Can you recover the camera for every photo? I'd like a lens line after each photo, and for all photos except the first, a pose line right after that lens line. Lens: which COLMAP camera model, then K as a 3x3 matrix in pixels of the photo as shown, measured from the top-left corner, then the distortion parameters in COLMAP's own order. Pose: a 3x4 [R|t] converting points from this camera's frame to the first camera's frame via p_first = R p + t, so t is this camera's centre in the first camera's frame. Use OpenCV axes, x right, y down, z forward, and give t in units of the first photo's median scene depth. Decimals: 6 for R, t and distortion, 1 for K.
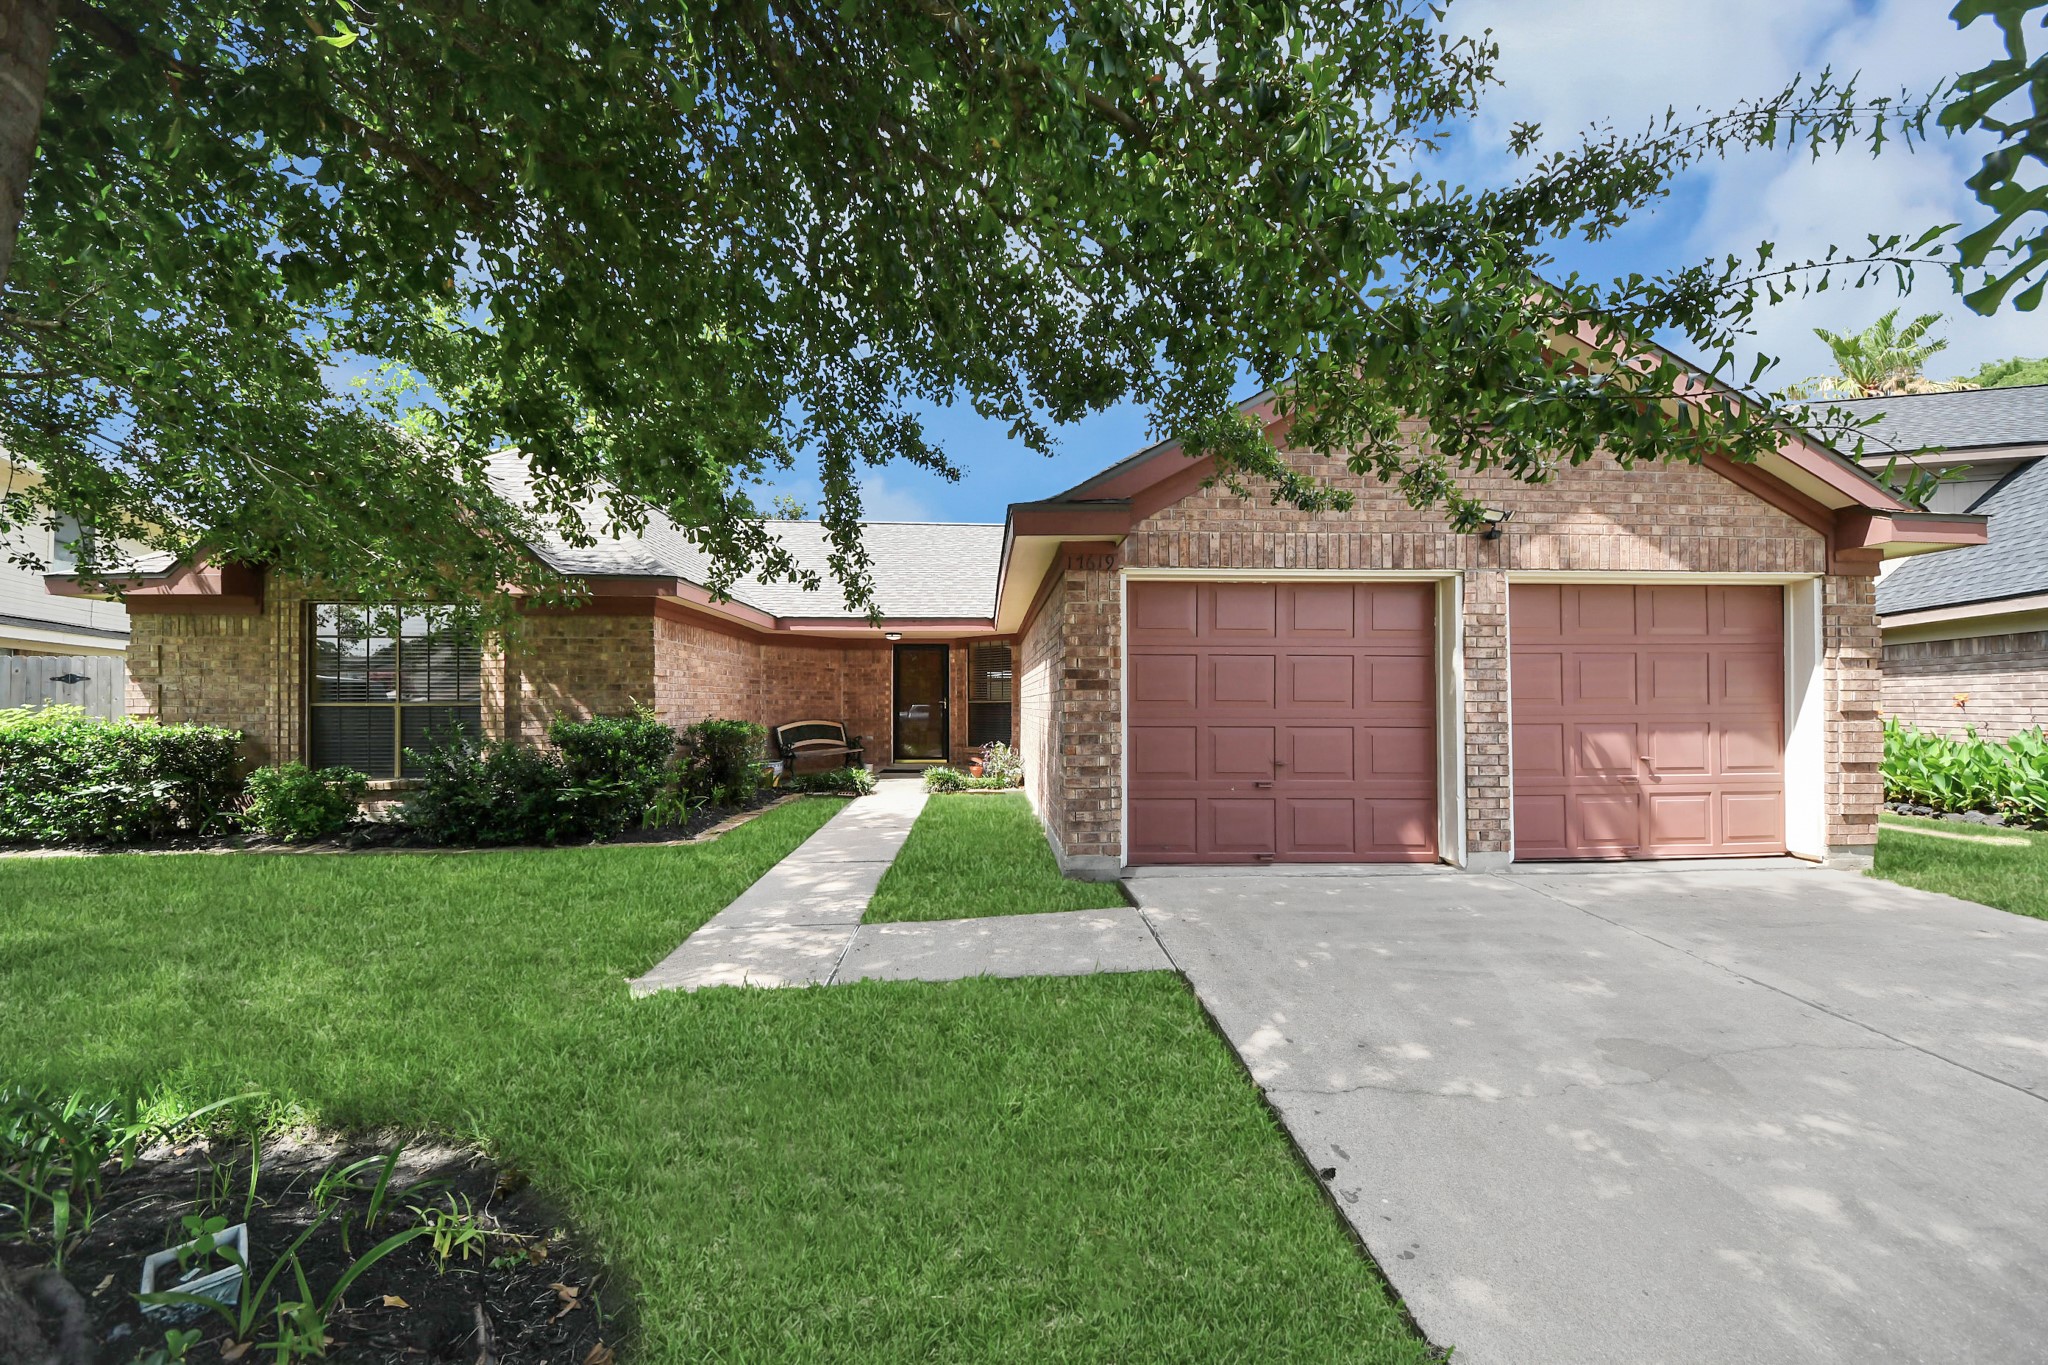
lens RADIAL K [[724.3, 0, 1024.0], [0, 724.3, 682.5], [0, 0, 1]] dist [0.000681, -0.011325]
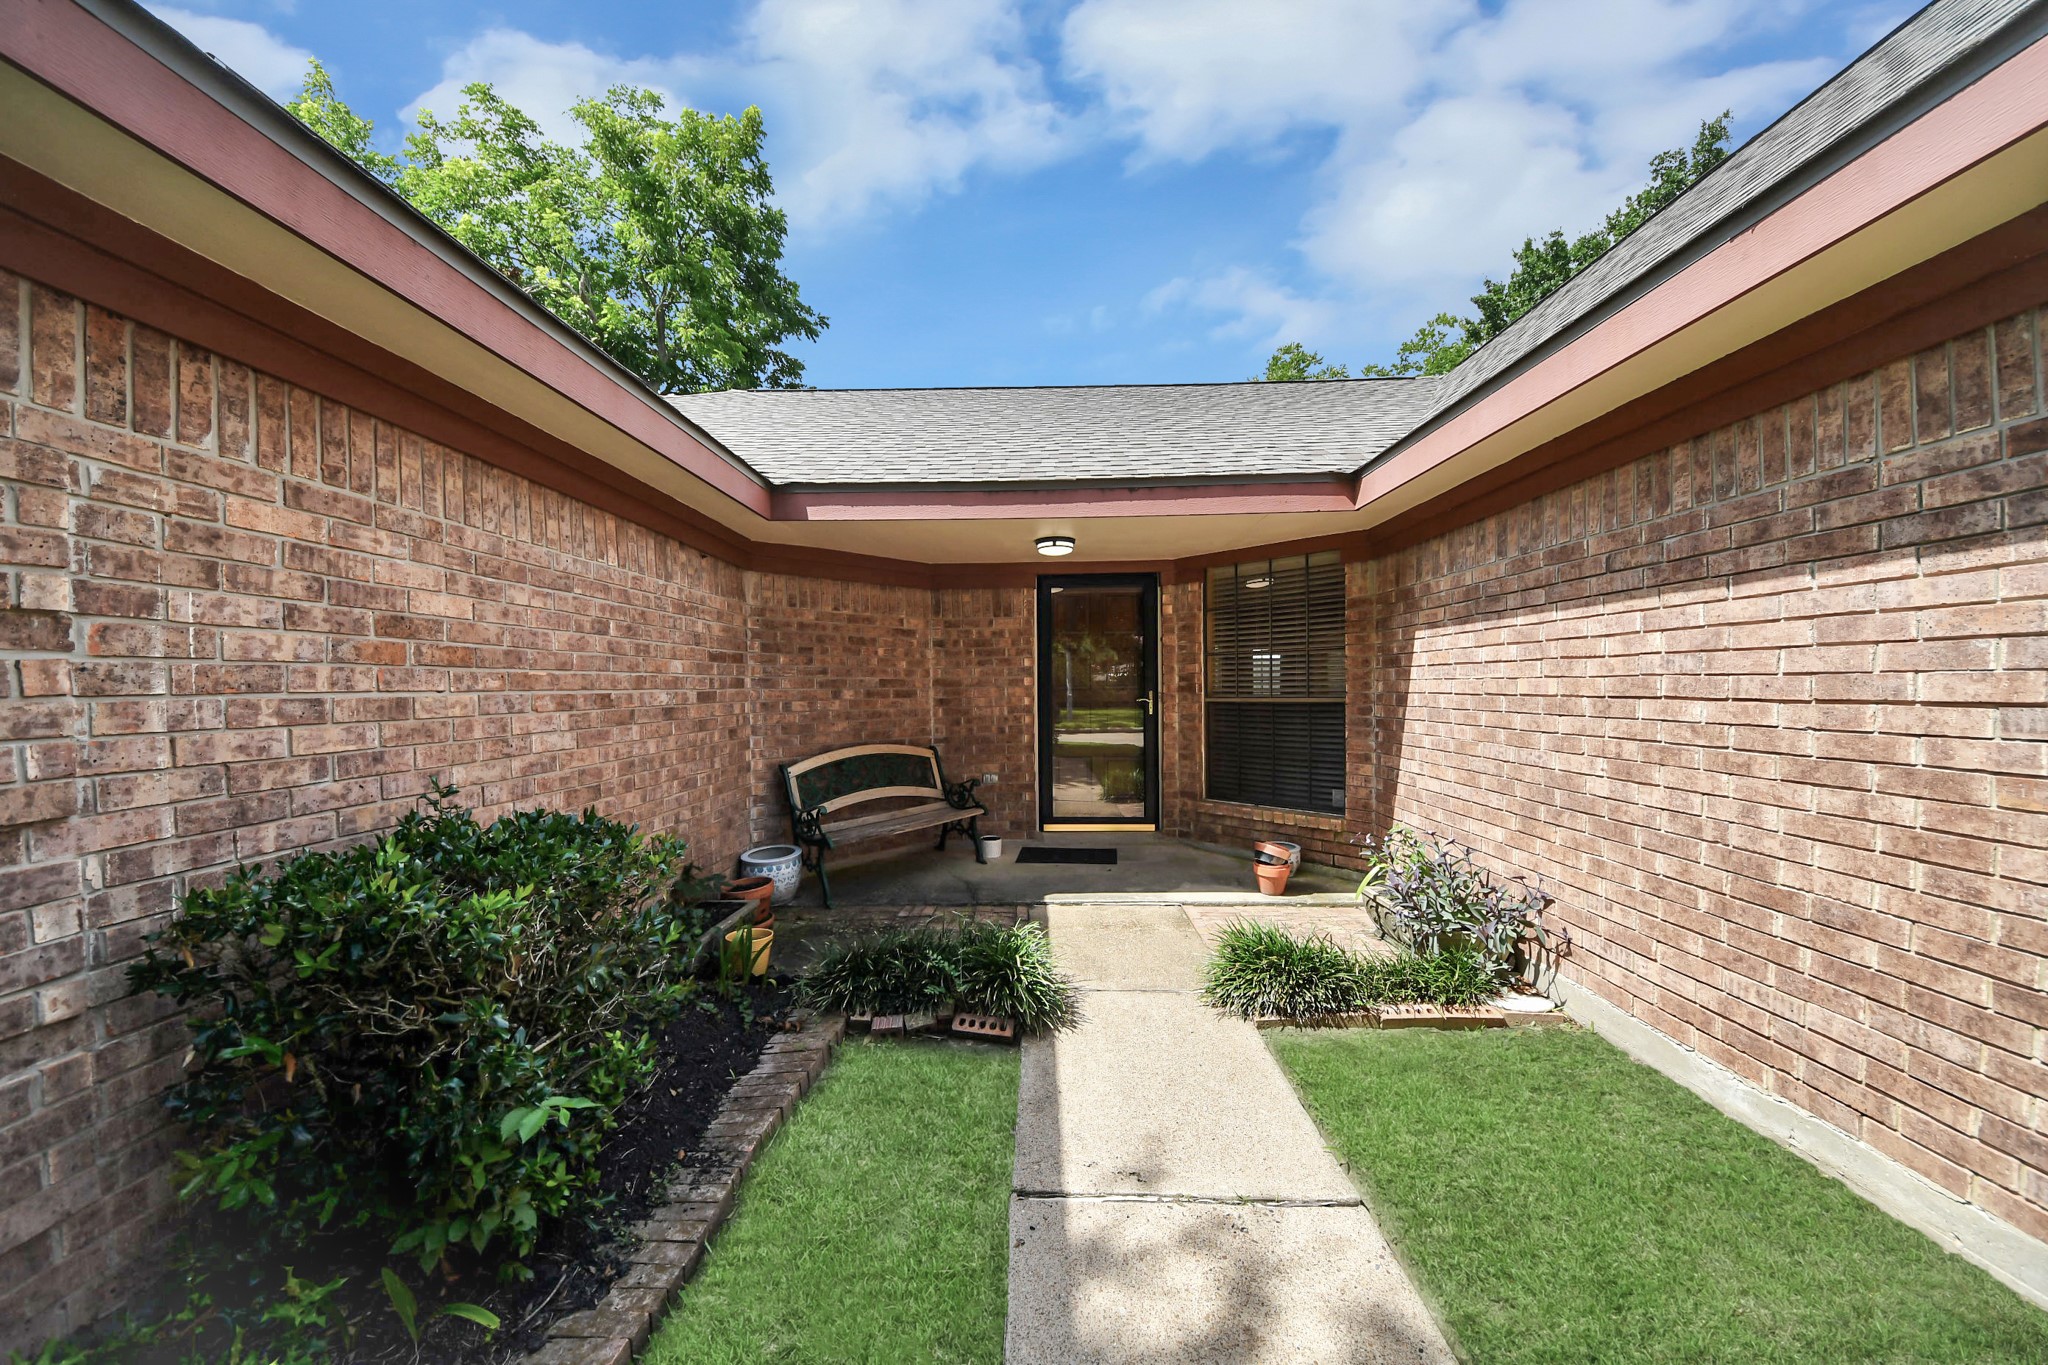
lens RADIAL K [[724.3, 0, 1024.0], [0, 724.3, 682.5], [0, 0, 1]] dist [0.000681, -0.011325]
pose [[0.996756, -0.008981, -0.079980, -0.165935], [0.010757, 0.999704, 0.021802, 0.005401], [0.079761, -0.022592, 0.996558, 0.580741]]
